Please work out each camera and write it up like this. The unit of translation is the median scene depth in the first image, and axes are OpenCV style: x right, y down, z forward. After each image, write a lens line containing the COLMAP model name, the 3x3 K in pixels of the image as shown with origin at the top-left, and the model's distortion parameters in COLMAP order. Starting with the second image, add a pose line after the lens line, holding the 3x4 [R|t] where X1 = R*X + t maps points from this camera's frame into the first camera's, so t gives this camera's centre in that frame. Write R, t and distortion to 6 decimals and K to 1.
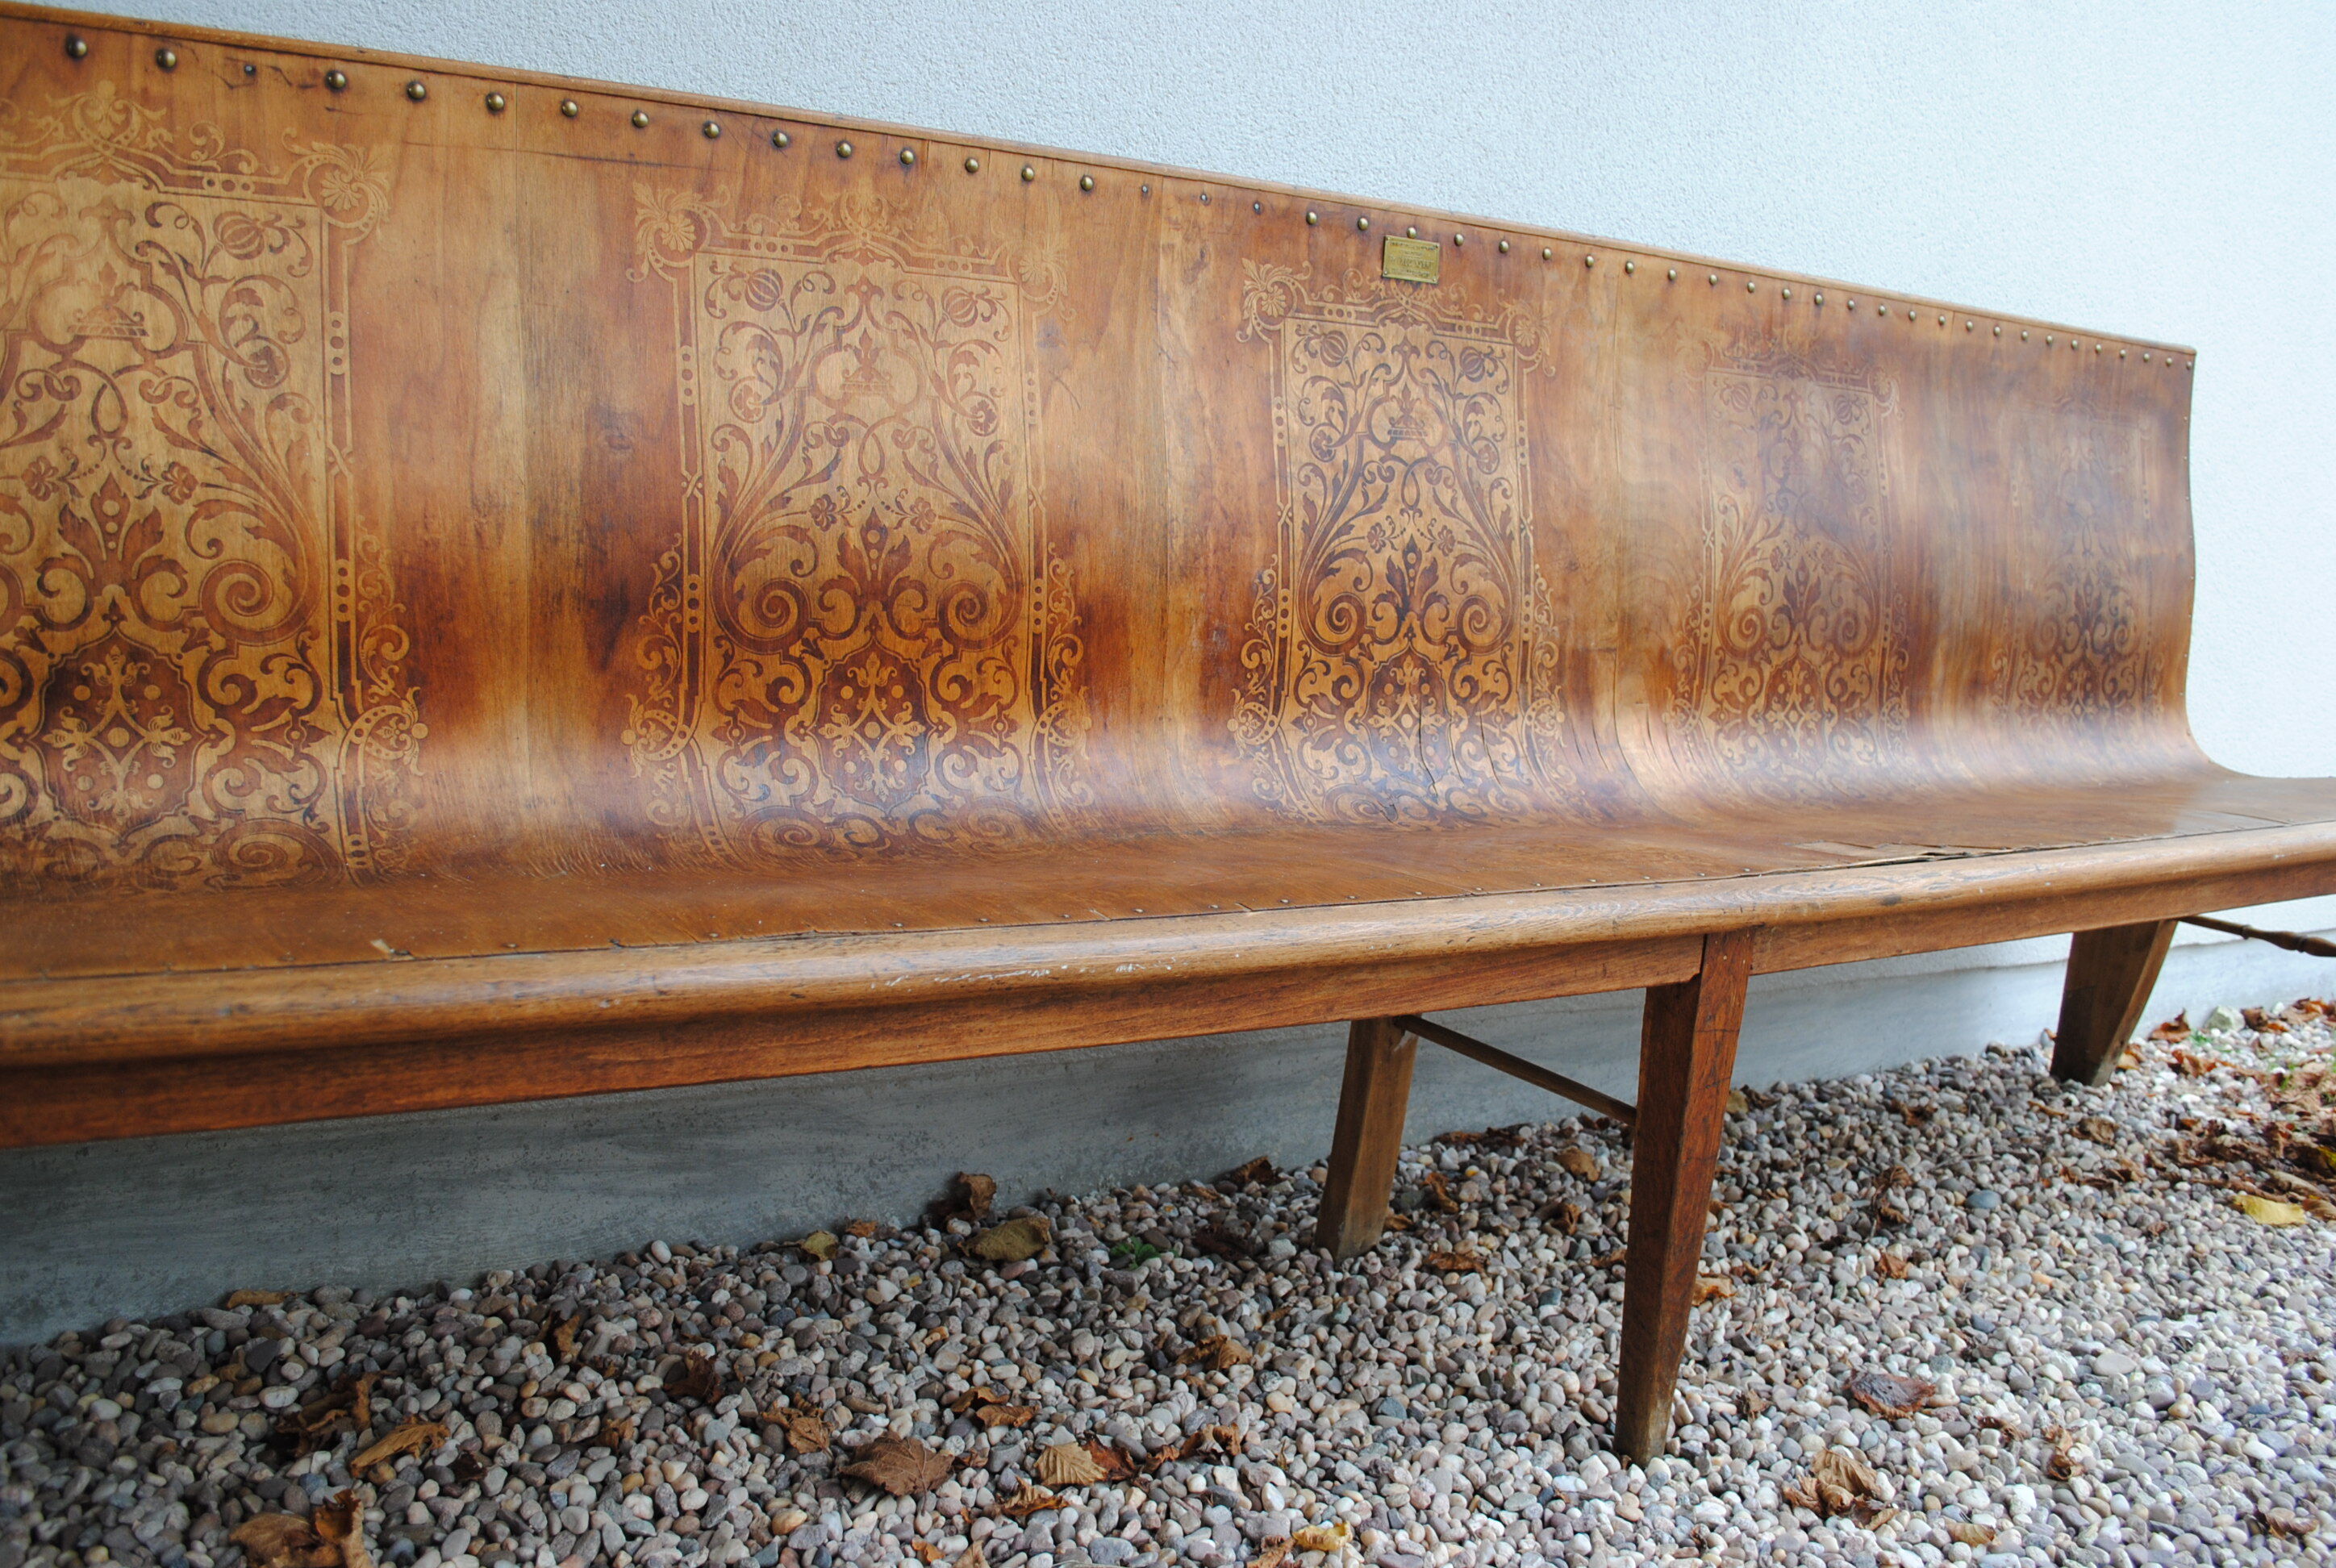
lens RADIAL K [[1847.1, 0, 1194.2], [0, 1847.1, 772.4], [0, 0, 1]] dist [-0.085729, 0.014041]
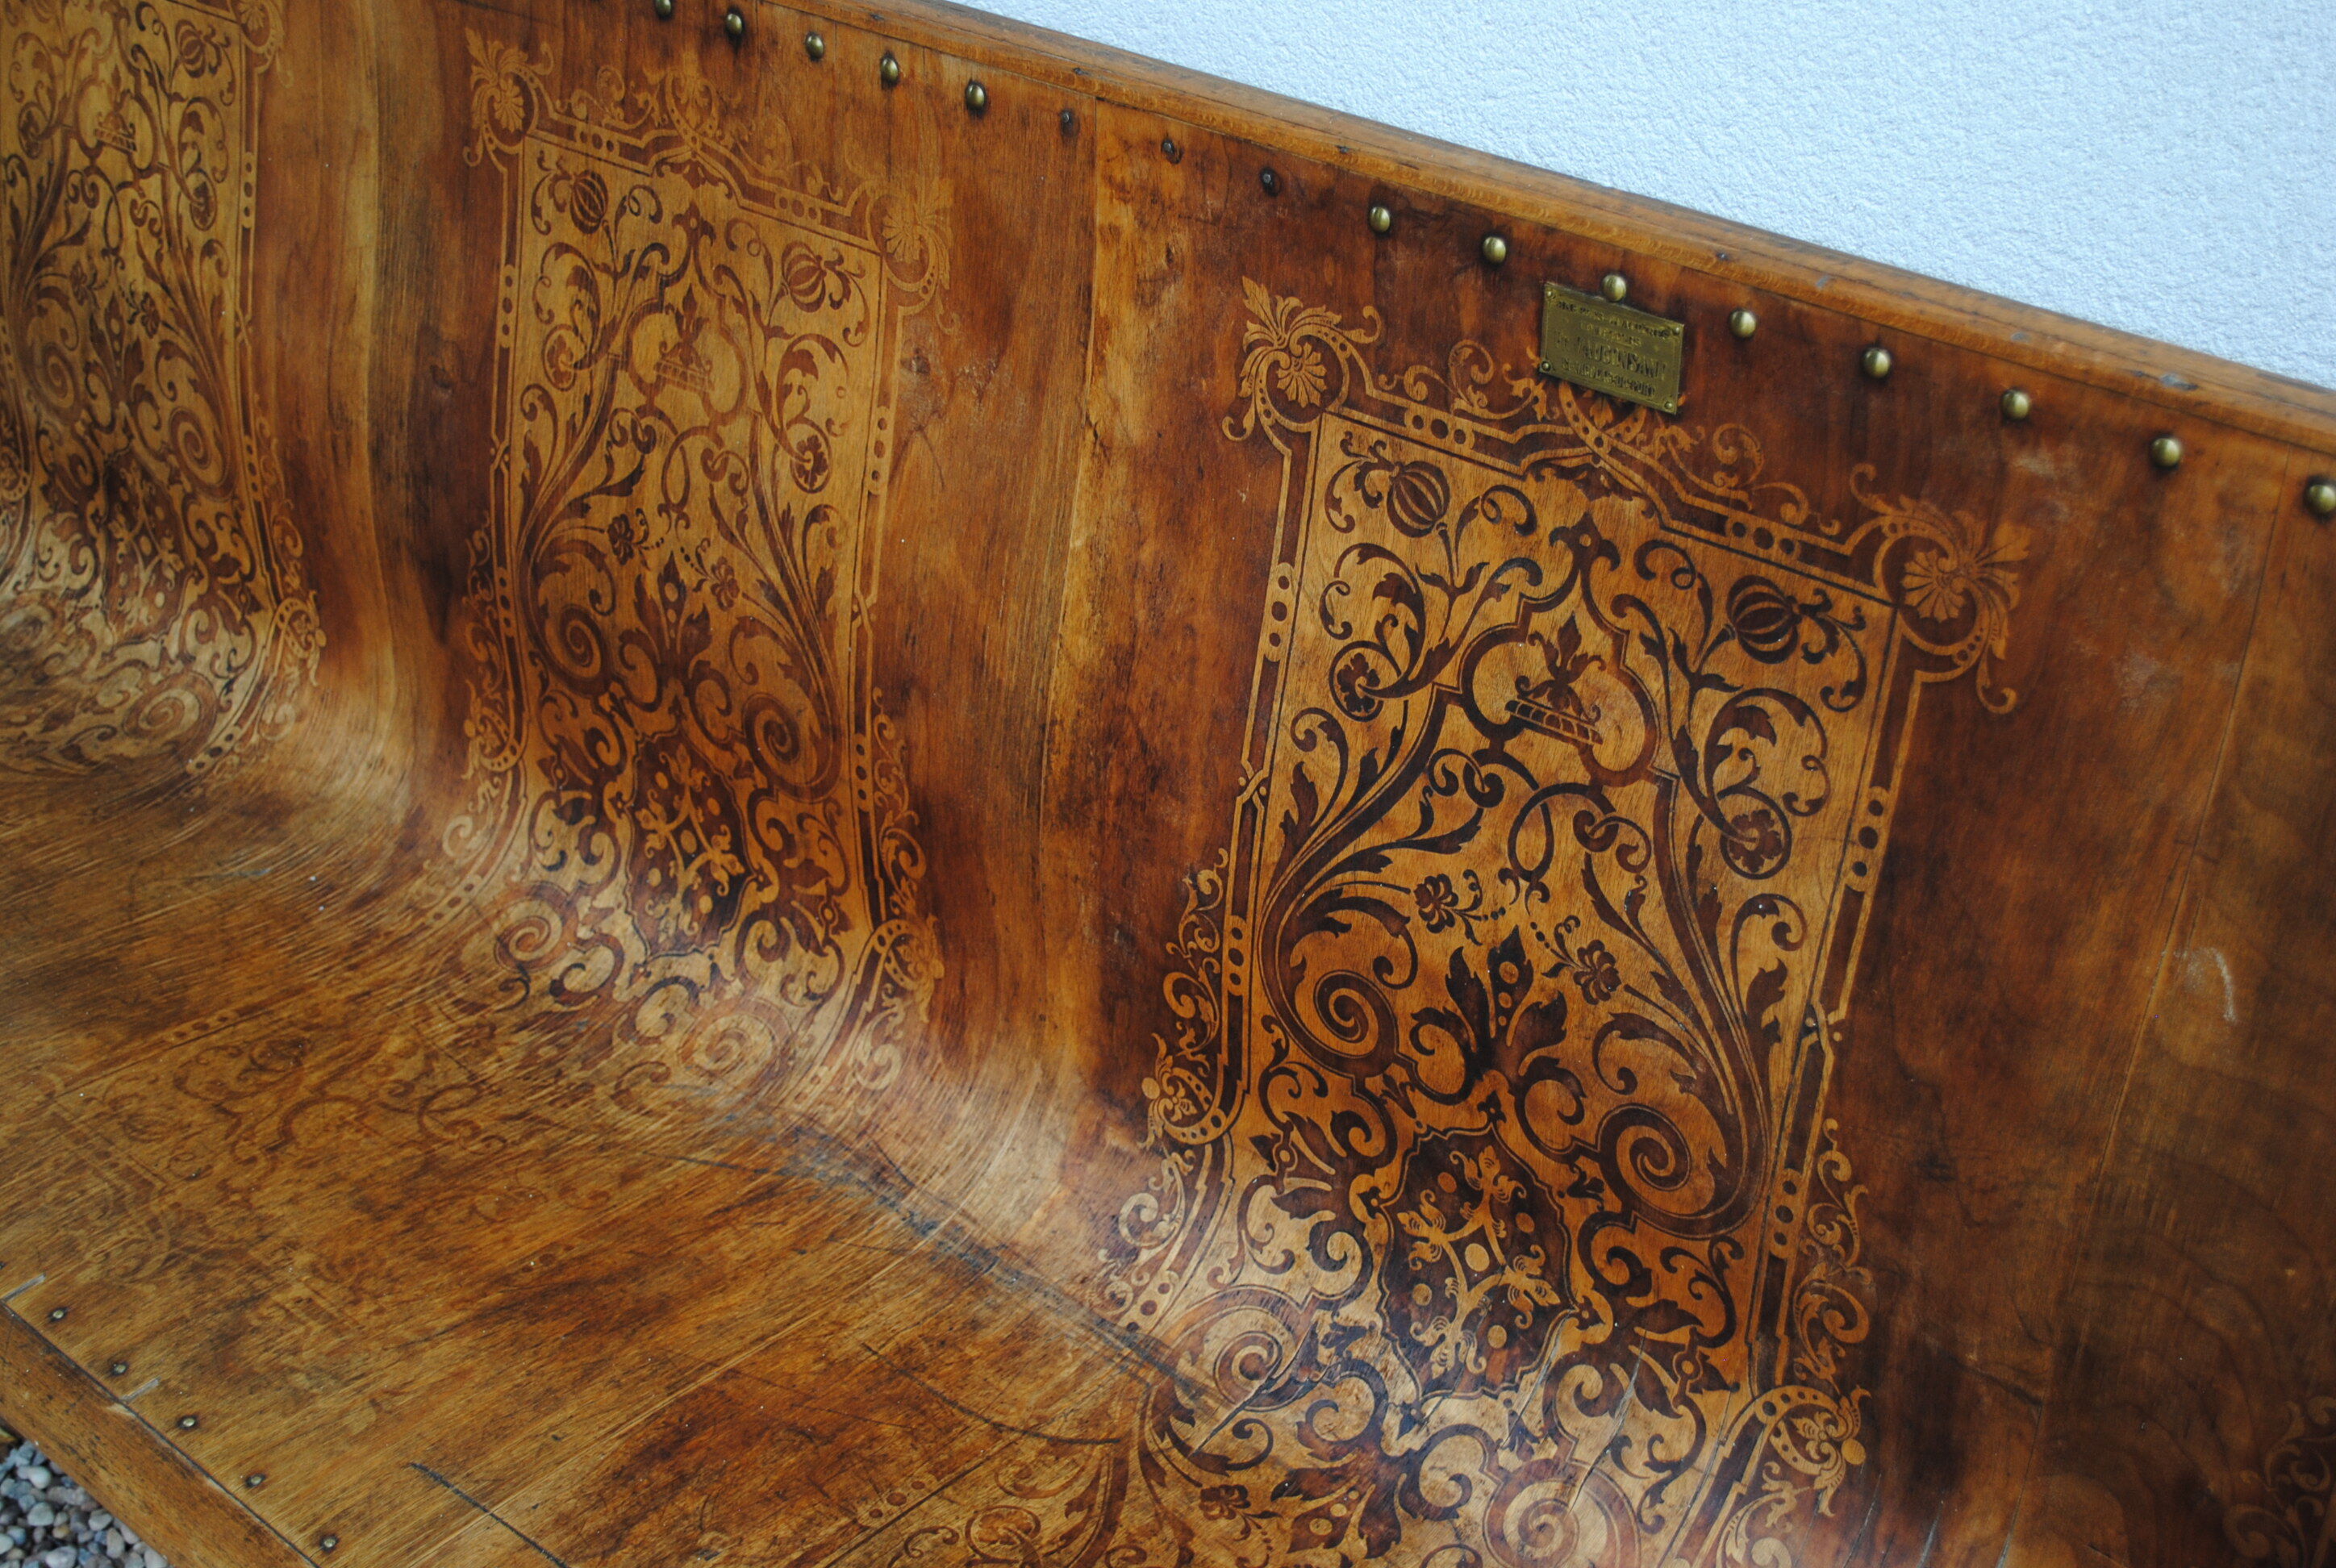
lens RADIAL K [[2909.4, 0, 1204.6], [0, 2909.4, 766.7], [0, 0, 1]] dist [-0.037831, 0.000000]
pose [[0.330457, 0.444103, -0.832809, 0.706648], [-0.131481, 0.895438, 0.425328, -0.483075], [0.934618, -0.031054, 0.354294, 0.709990]]
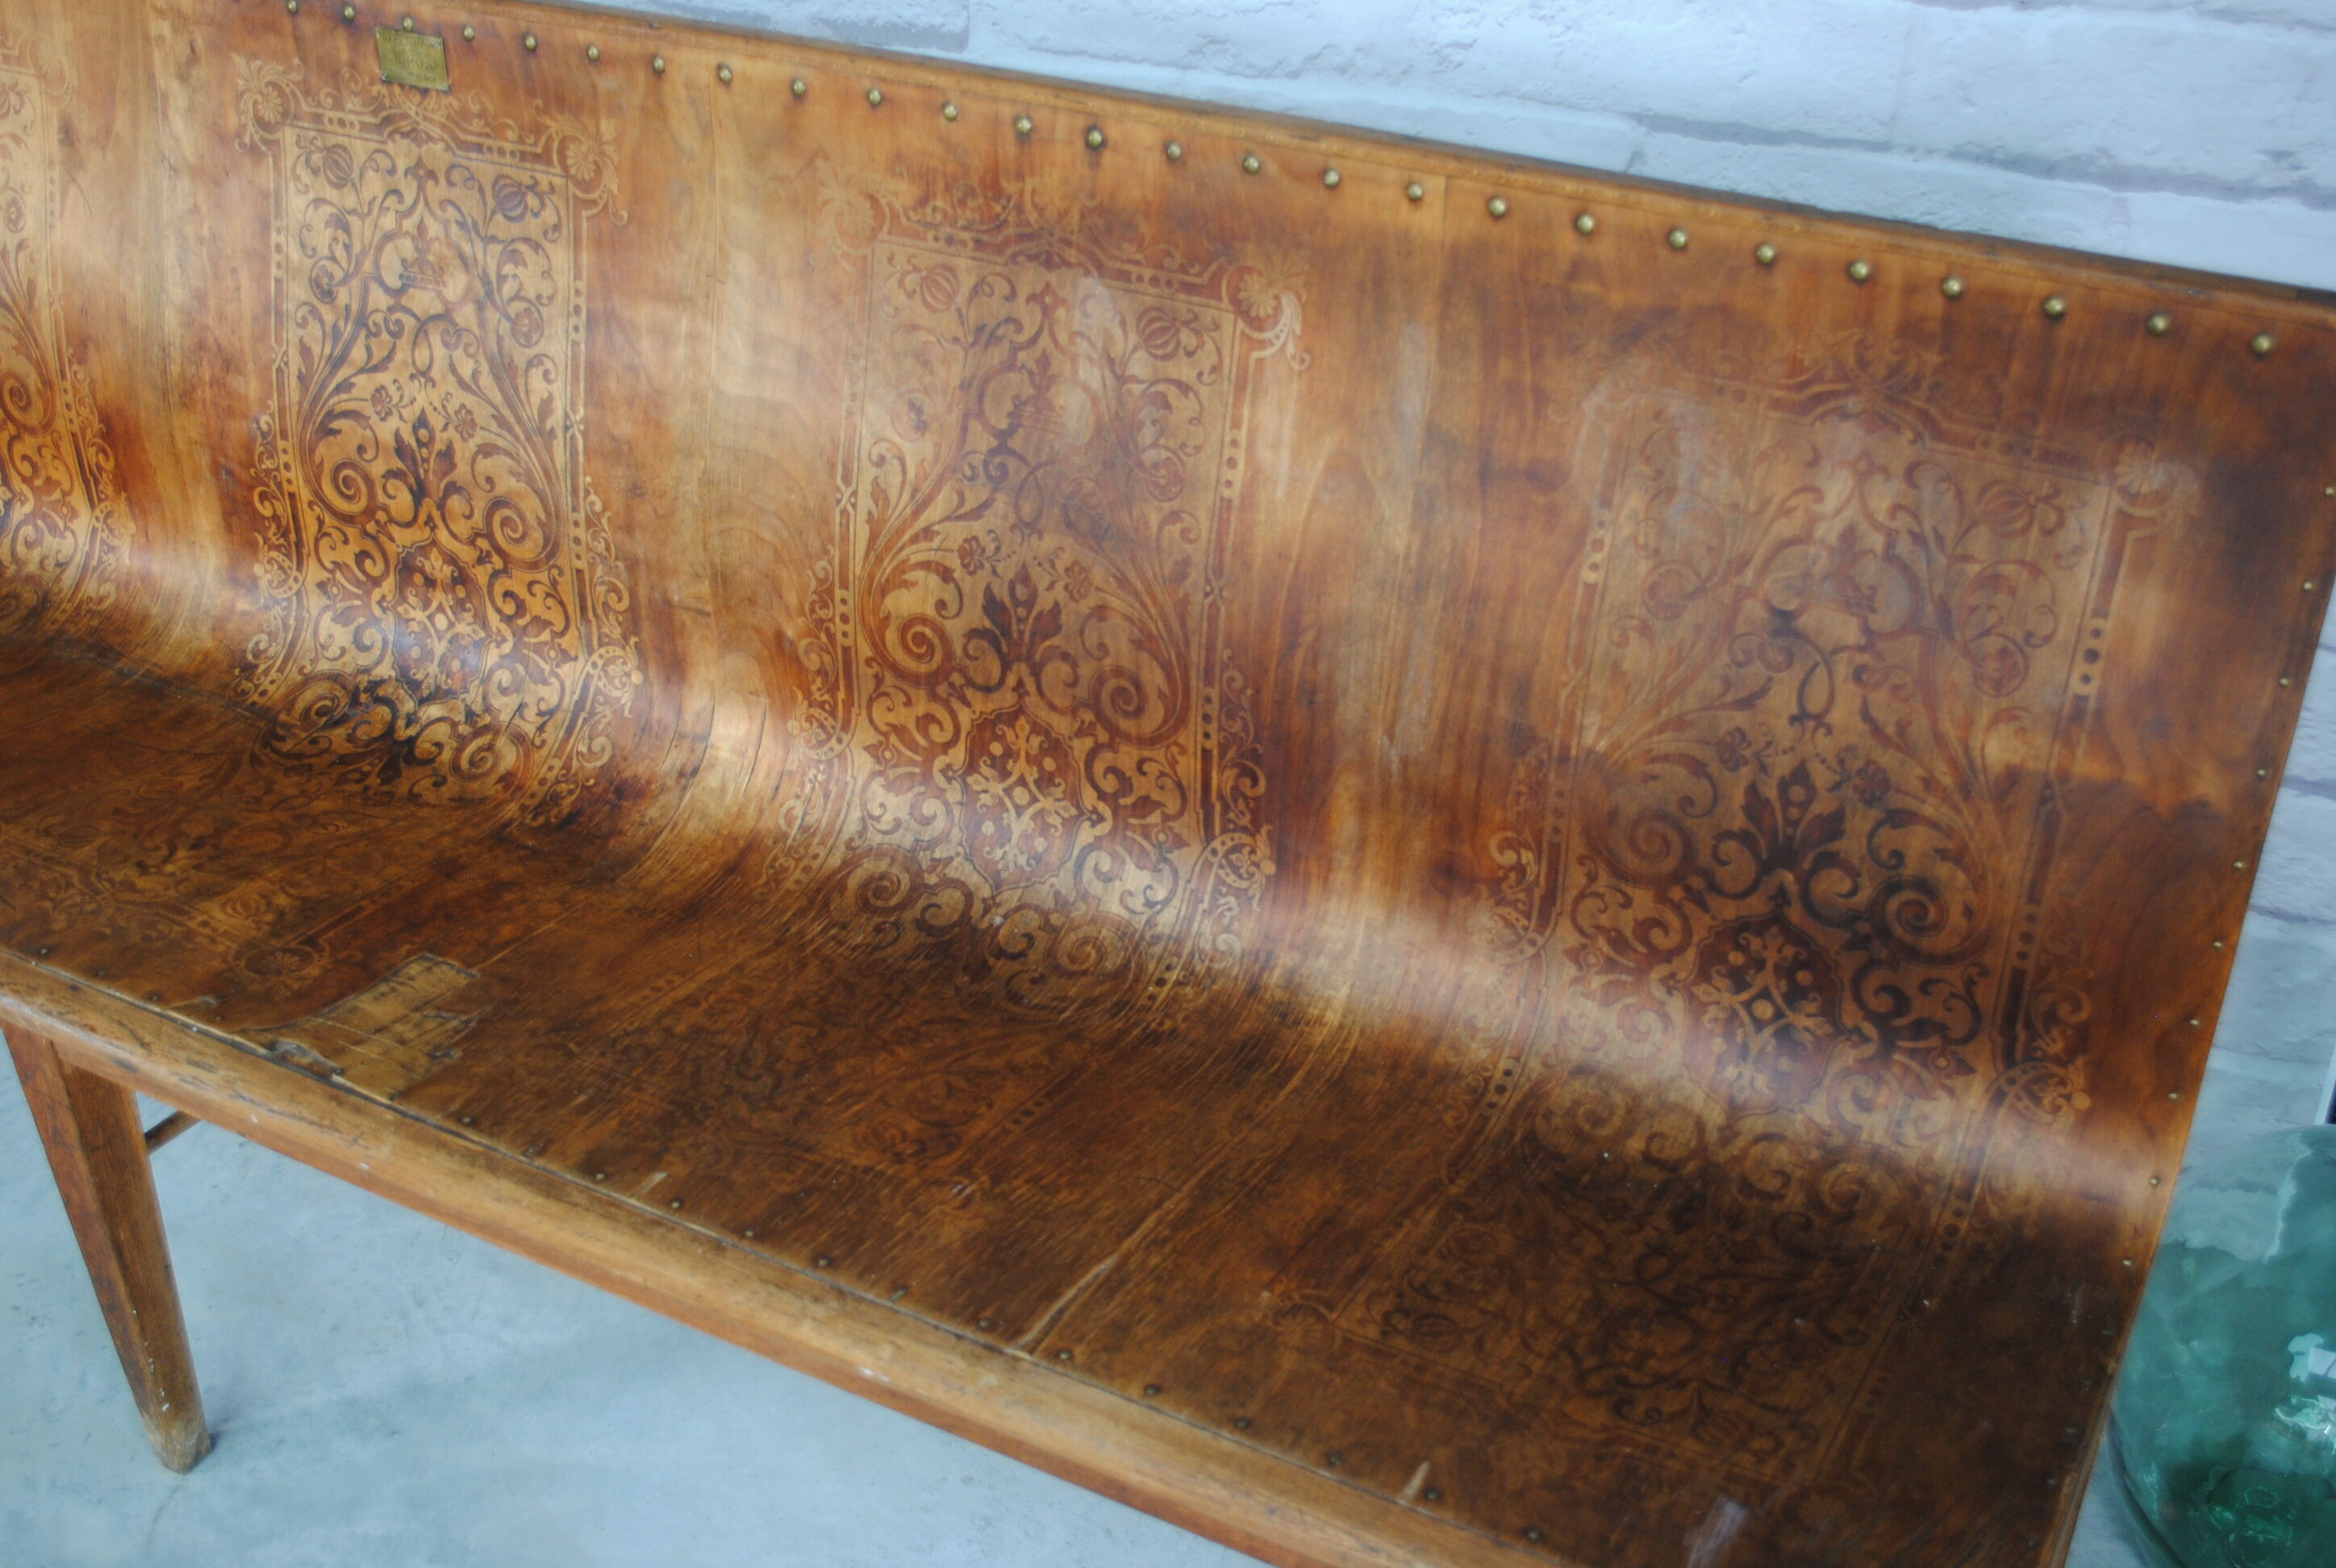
lens RADIAL K [[2542.3, 0, 1214.6], [0, 2542.3, 757.4], [0, 0, 1]] dist [-0.053822, 0.000000]
pose [[0.526849, 0.379763, -0.760401, 1.255726], [-0.119368, 0.918826, 0.376179, -0.466707], [0.841535, -0.107422, 0.529414, 0.726902]]
